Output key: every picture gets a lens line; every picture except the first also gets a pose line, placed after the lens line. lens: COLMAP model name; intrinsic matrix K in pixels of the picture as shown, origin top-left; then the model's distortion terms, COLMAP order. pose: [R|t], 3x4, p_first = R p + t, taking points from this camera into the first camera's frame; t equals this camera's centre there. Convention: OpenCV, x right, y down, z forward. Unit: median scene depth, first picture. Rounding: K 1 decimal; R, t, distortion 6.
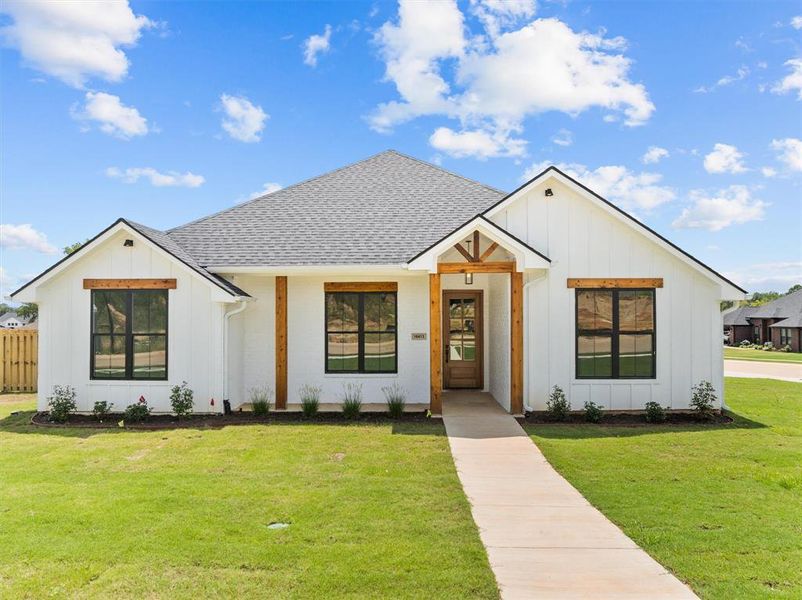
lens RADIAL K [[569.1, 0, 401.0], [0, 569.1, 300.0], [0, 0, 1]] dist [-0.045480, -0.000538]
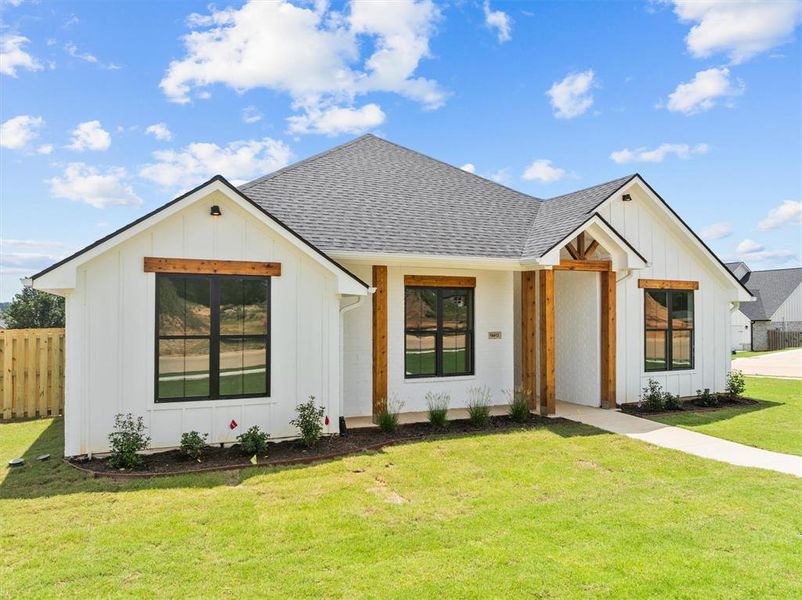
lens RADIAL K [[569.1, 0, 401.0], [0, 569.1, 300.0], [0, 0, 1]] dist [-0.045480, -0.000538]
pose [[0.895956, 0.015288, 0.443879, -0.611128], [-0.013304, 0.999883, -0.007583, 0.016713], [-0.443943, 0.000889, 0.896055, 0.247073]]
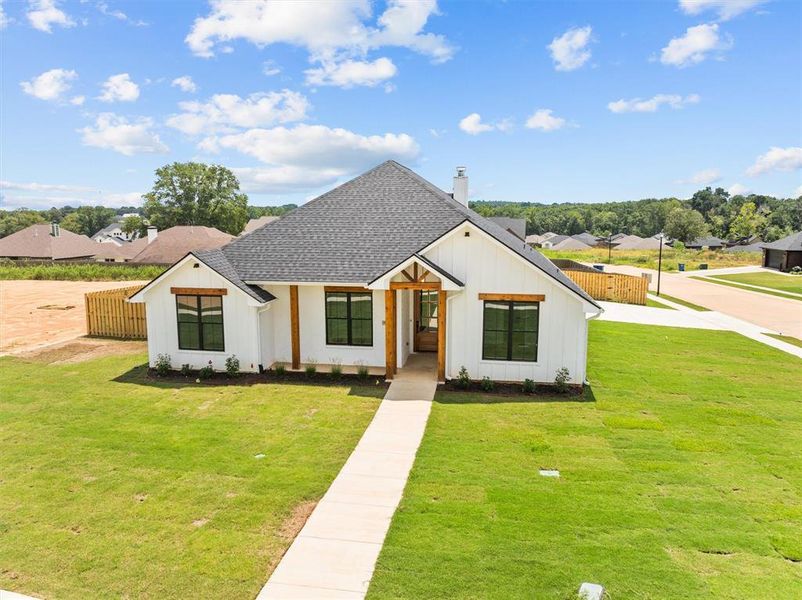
lens RADIAL K [[562.1, 0, 401.0], [0, 562.1, 300.0], [0, 0, 1]] dist [-0.035808, -0.000900]
pose [[0.990307, 0.022677, -0.137033, 0.305738], [0.002129, 0.983988, 0.178220, -0.292018], [0.138880, -0.176784, 0.974402, -0.469464]]
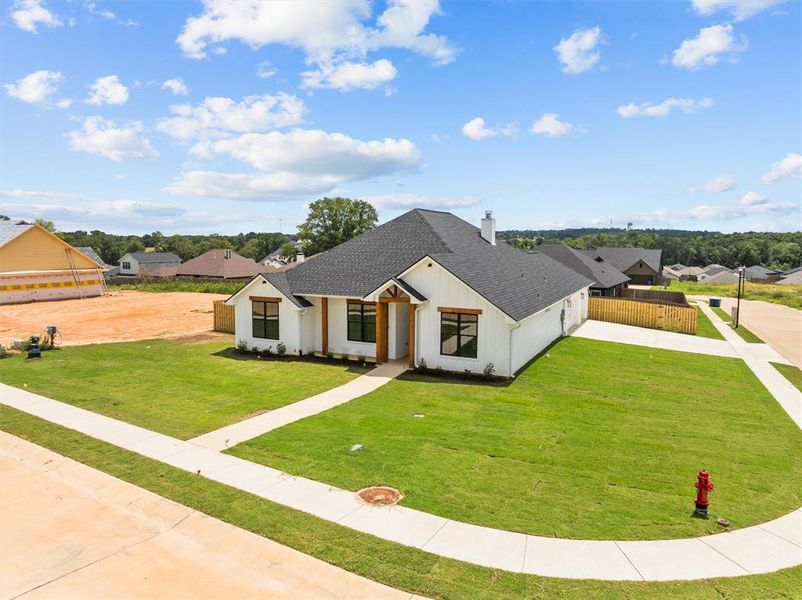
lens RADIAL K [[562.1, 0, 401.0], [0, 562.1, 300.0], [0, 0, 1]] dist [-0.035808, -0.000900]
pose [[0.913211, 0.050865, -0.404300, 1.042127], [0.002246, 0.991535, 0.129817, -0.343626], [0.407481, -0.119458, 0.905367, -0.953278]]
